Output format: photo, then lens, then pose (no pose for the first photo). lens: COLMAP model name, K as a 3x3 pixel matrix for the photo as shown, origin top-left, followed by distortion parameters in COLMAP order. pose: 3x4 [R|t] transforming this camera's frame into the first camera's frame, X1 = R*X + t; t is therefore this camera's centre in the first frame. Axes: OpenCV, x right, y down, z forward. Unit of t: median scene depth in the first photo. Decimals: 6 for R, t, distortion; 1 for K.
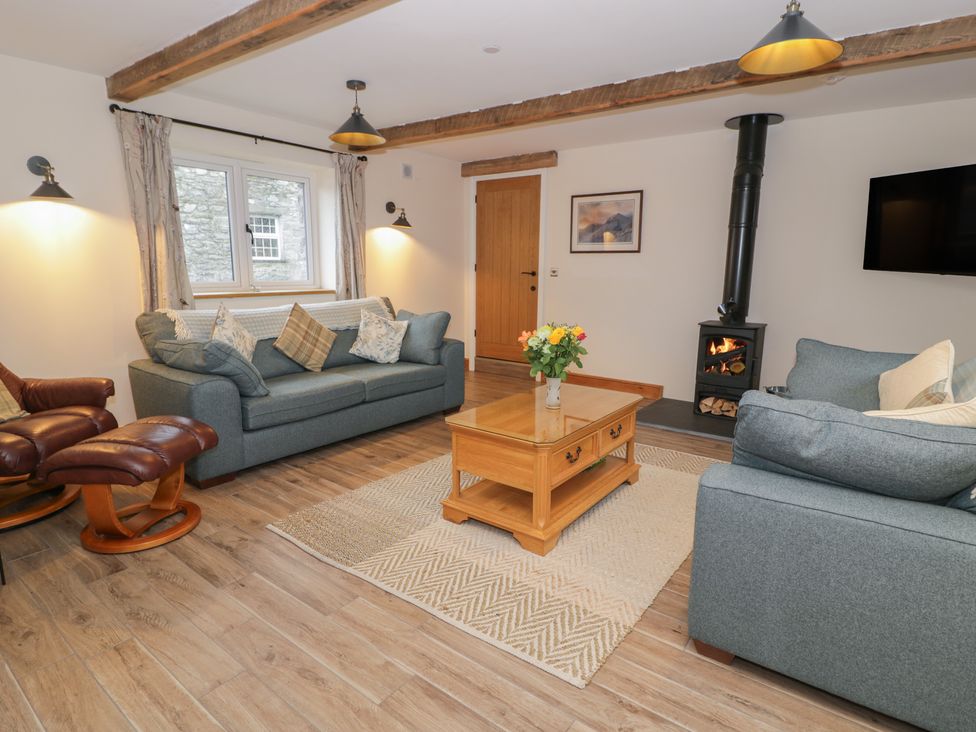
lens RADIAL K [[559.2, 0, 490.8], [0, 559.2, 364.1], [0, 0, 1]] dist [-0.000245, -0.014312]
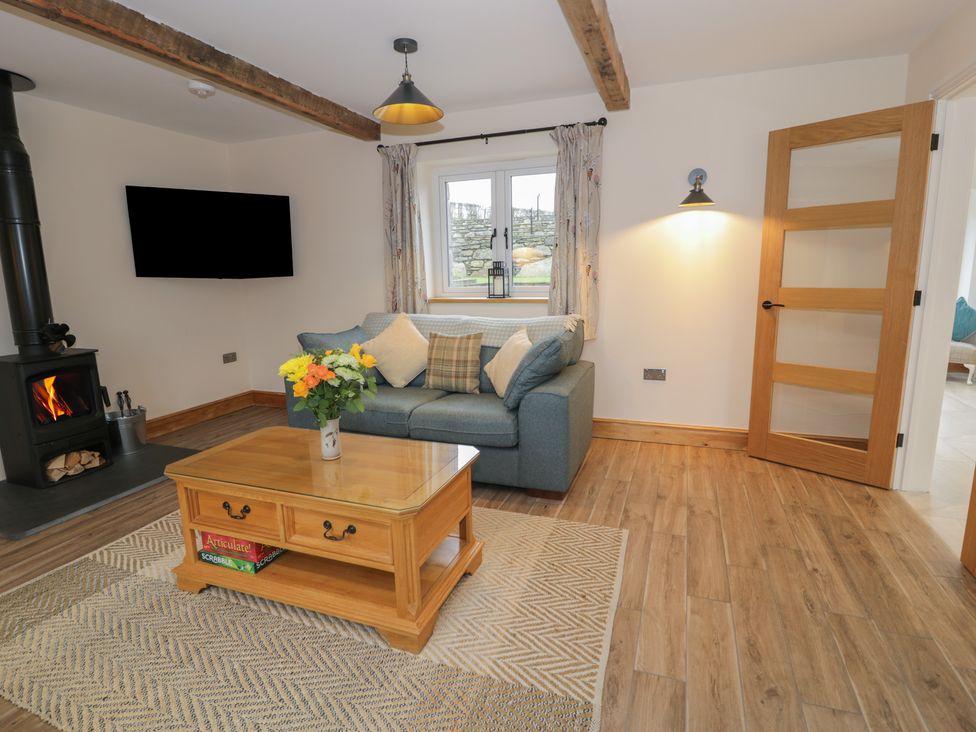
lens RADIAL K [[520.0, 0, 488.0], [0, 520.0, 366.0], [0, 0, 1]] dist [0.002070, -0.015012]
pose [[-0.298354, -0.178718, 0.937574, -0.777375], [0.182614, 0.953477, 0.239860, -0.227334], [-0.936823, 0.242778, -0.251837, 1.233893]]
